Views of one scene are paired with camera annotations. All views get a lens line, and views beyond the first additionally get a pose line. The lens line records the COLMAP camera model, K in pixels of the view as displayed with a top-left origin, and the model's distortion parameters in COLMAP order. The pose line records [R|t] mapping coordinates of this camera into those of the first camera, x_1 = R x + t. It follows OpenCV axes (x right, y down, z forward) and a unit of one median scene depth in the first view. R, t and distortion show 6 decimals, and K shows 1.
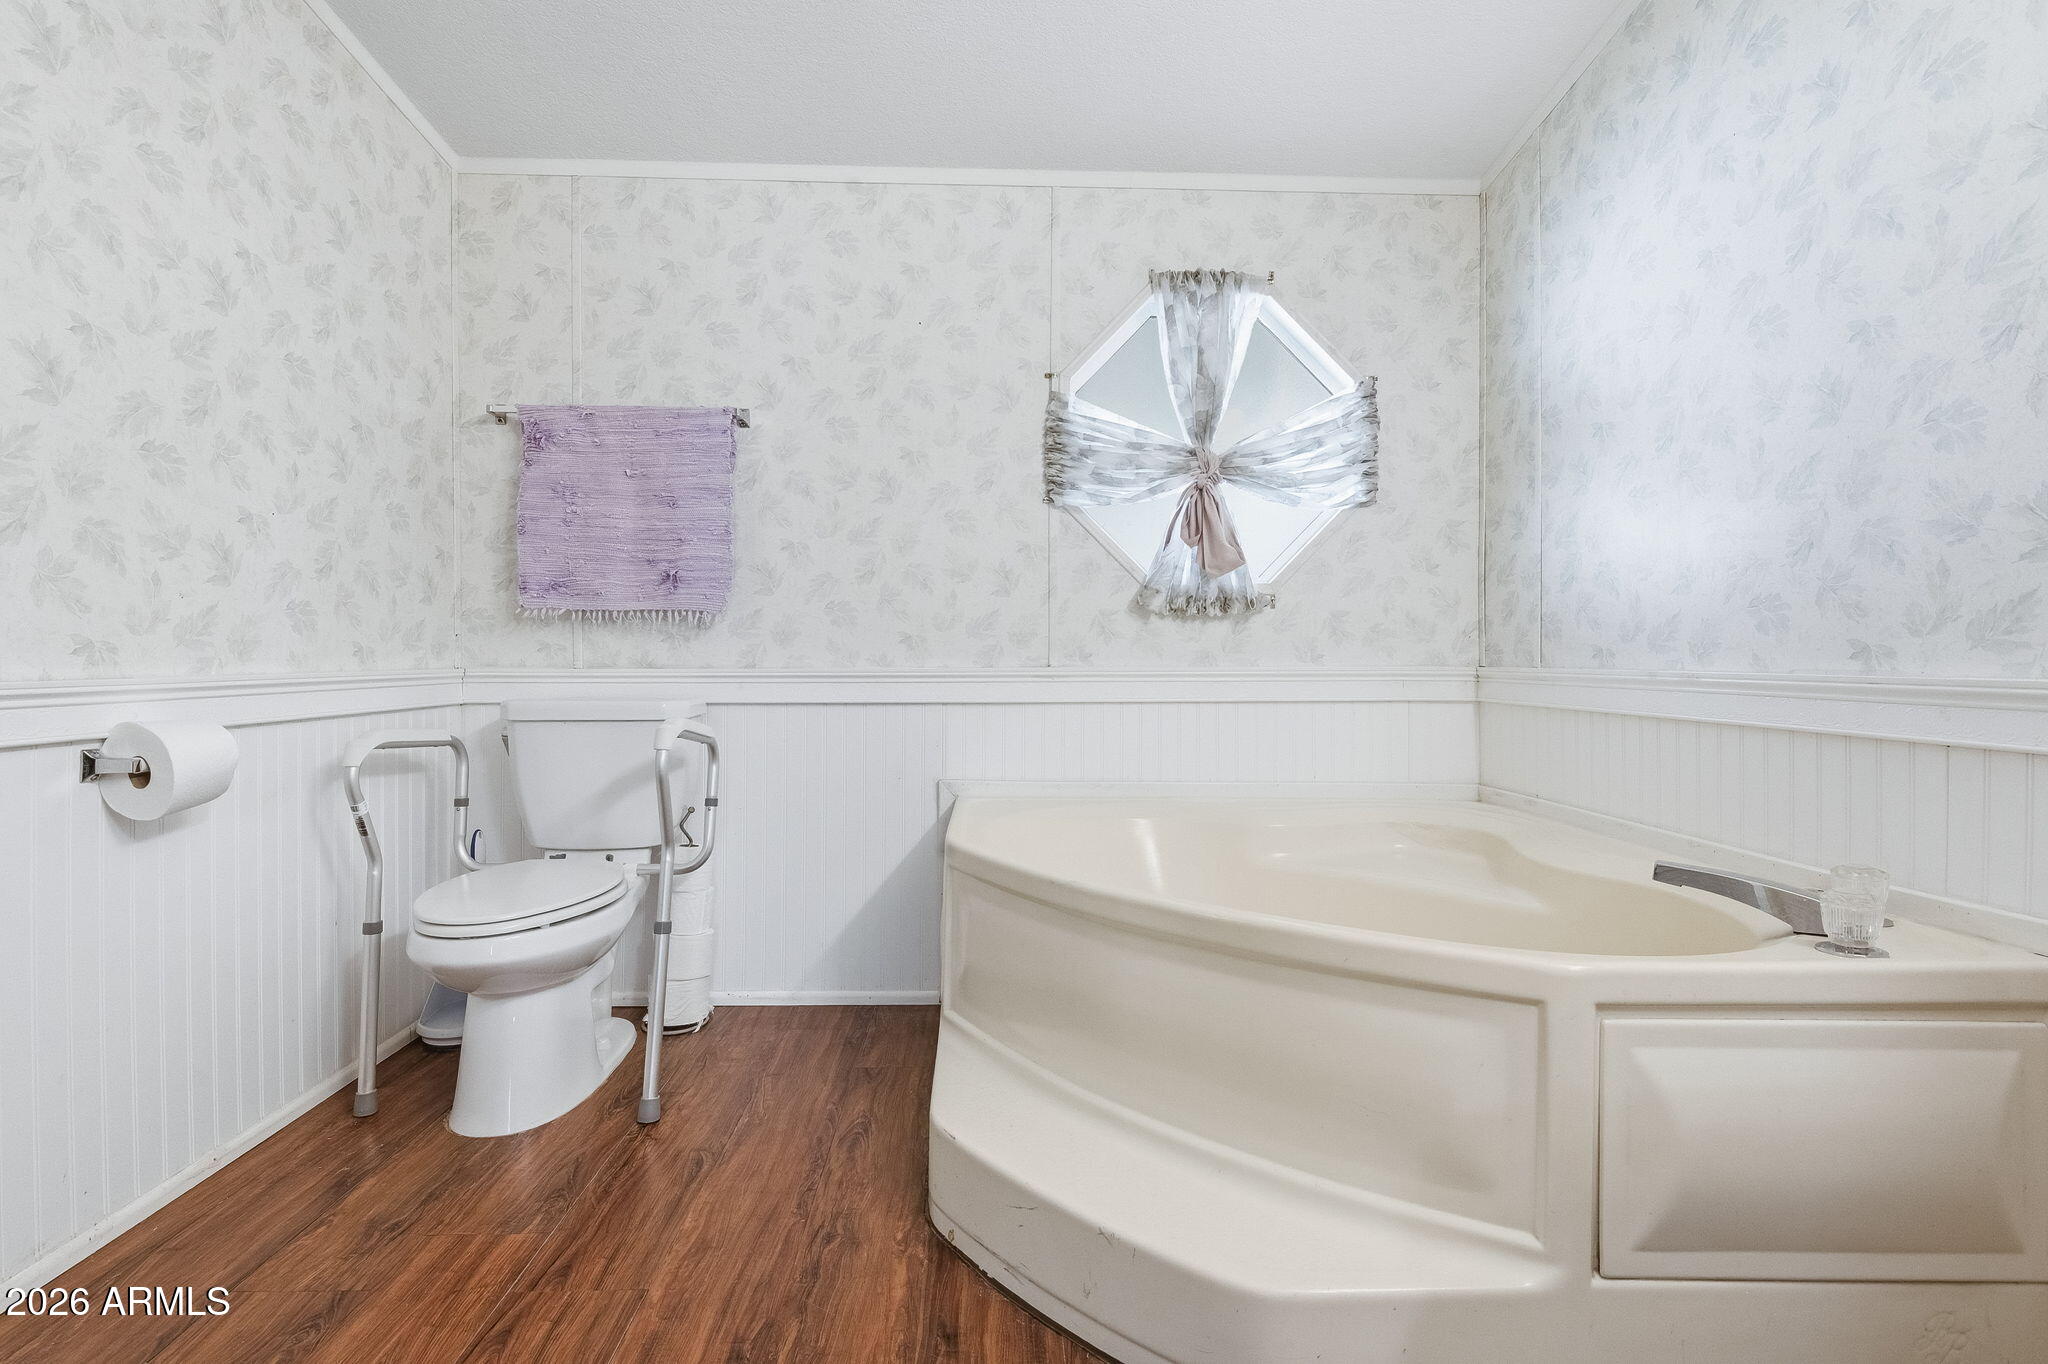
lens RADIAL K [[930.5, 0, 1023.1], [0, 930.5, 657.1], [0, 0, 1]] dist [0.004151, -0.005394]
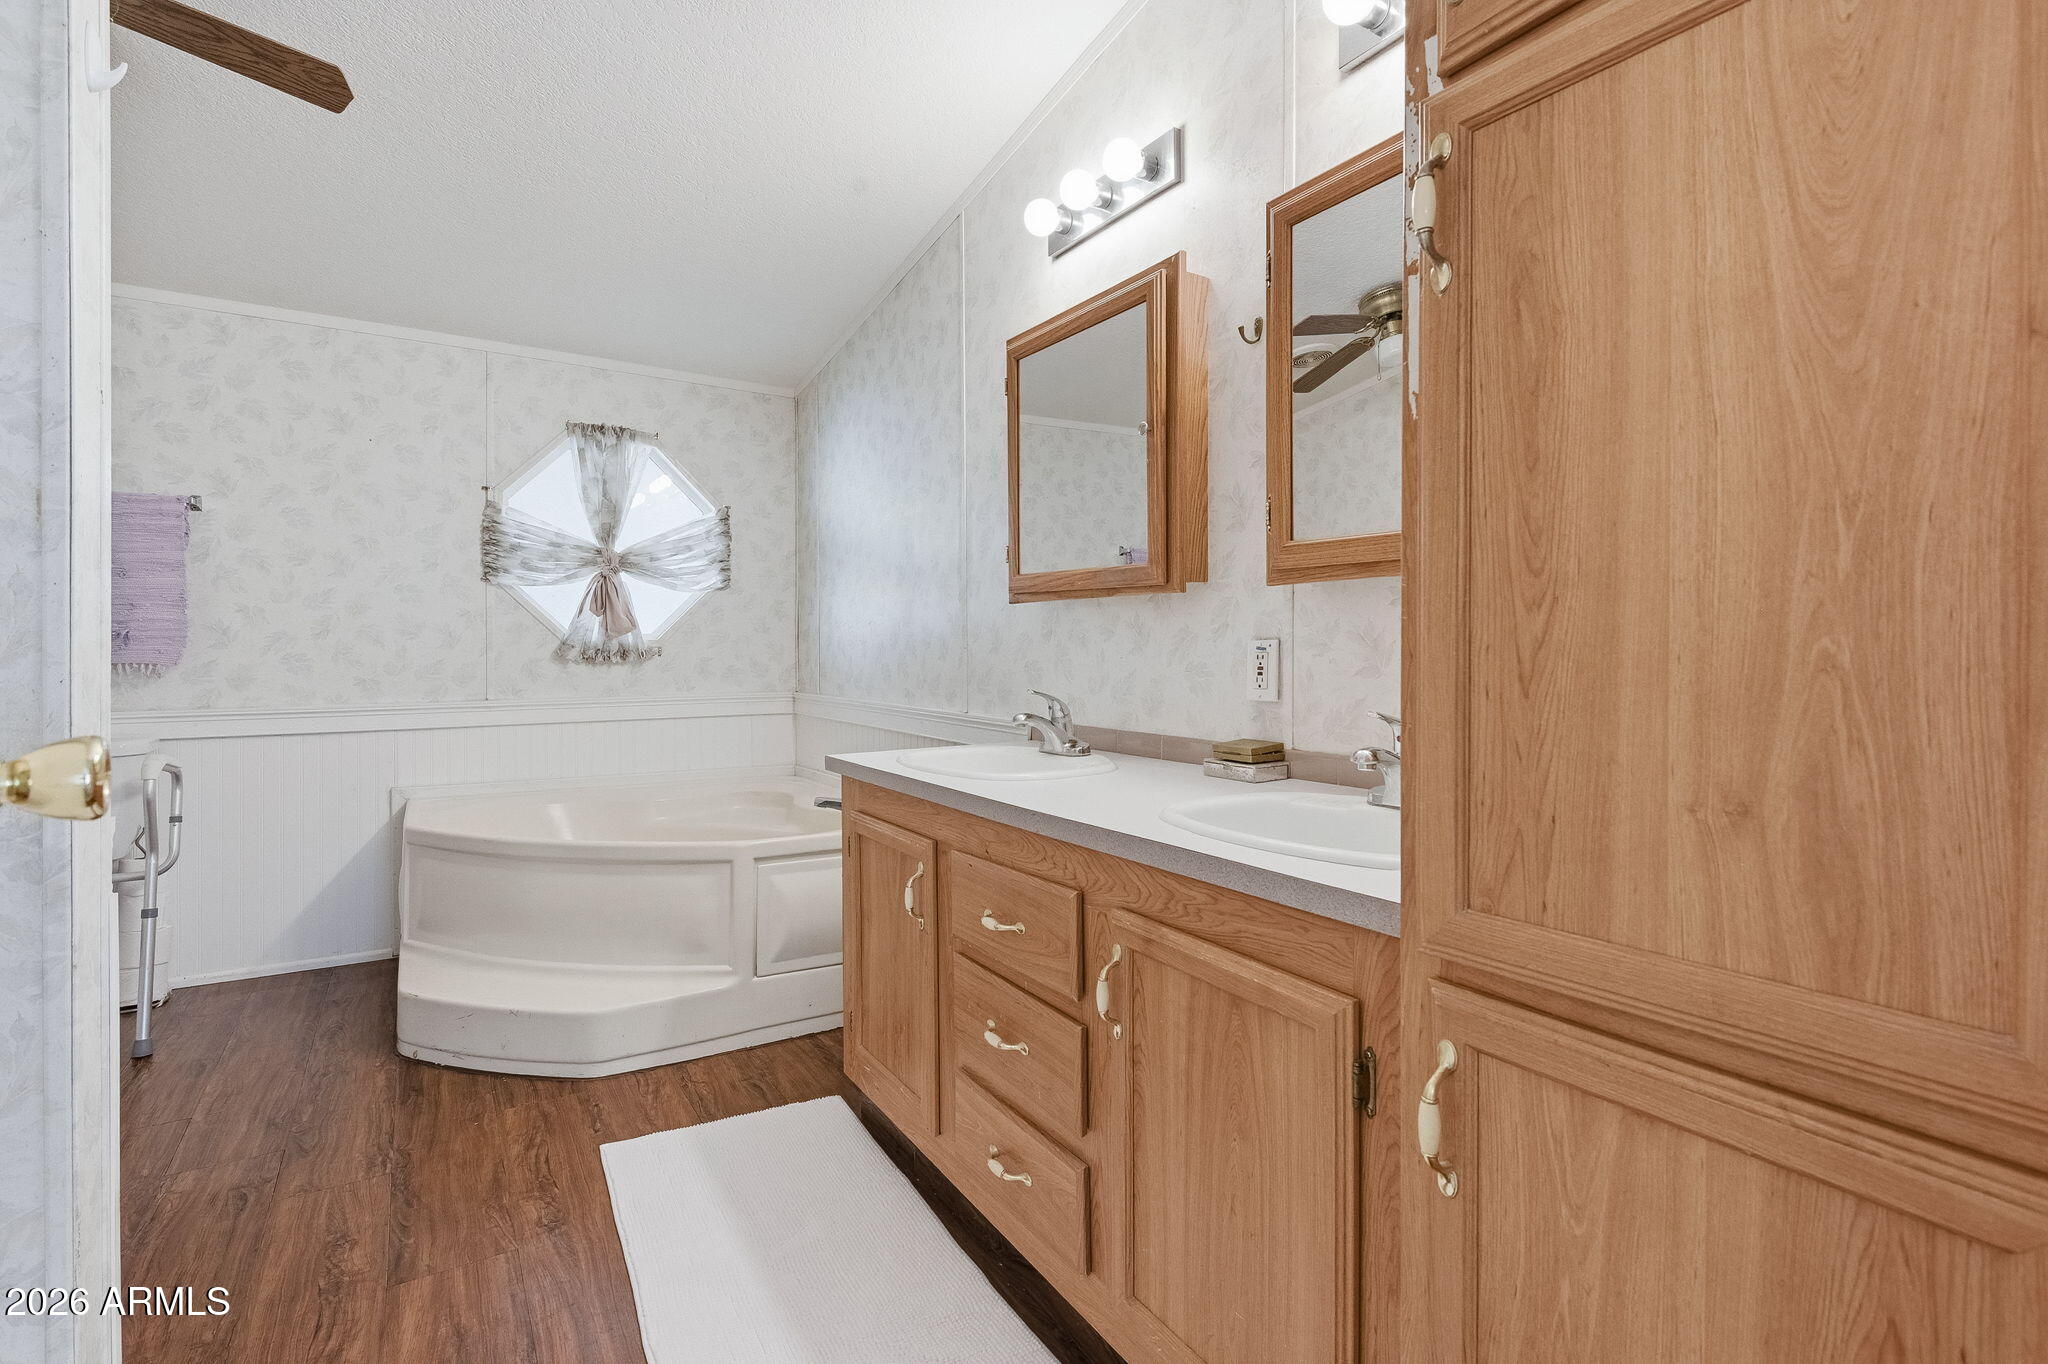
lens RADIAL K [[930.5, 0, 1023.1], [0, 930.5, 657.1], [0, 0, 1]] dist [0.004151, -0.005394]
pose [[0.860797, -0.006393, 0.508908, 0.010033], [0.001581, 0.999950, 0.009888, -0.066427], [-0.508946, -0.007707, 0.860764, -0.597828]]
